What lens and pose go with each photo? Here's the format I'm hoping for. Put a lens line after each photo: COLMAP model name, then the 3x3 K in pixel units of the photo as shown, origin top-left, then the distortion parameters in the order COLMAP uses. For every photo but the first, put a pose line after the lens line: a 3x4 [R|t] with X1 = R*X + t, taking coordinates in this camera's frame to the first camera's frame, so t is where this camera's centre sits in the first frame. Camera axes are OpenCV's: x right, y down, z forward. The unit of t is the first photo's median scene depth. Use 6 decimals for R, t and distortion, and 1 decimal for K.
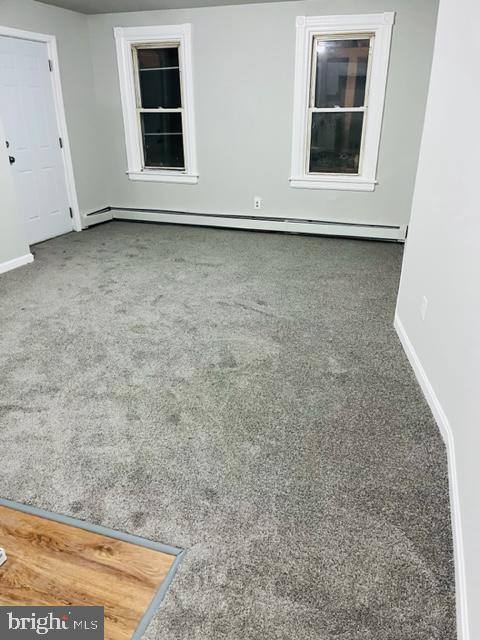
lens RADIAL K [[495.4, 0, 241.8], [0, 495.4, 321.5], [0, 0, 1]] dist [0.080051, -0.105677]
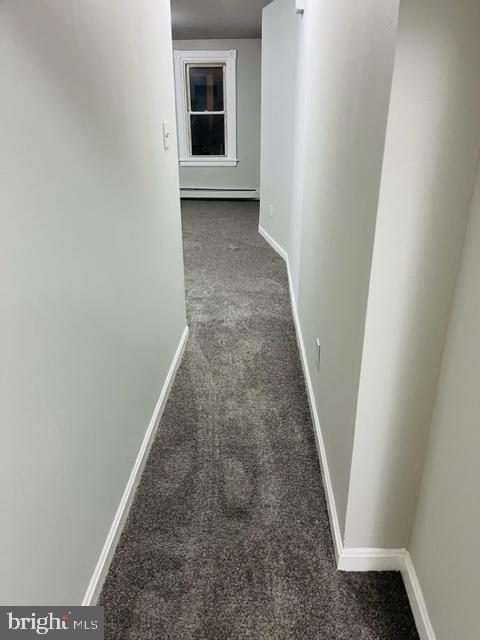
lens RADIAL K [[495.4, 0, 241.8], [0, 495.4, 321.5], [0, 0, 1]] dist [0.080051, -0.105677]
pose [[0.960447, -0.111773, 0.255047, -0.167727], [0.113699, 0.993489, 0.007225, 0.208094], [-0.254194, 0.022059, 0.966902, -0.482737]]
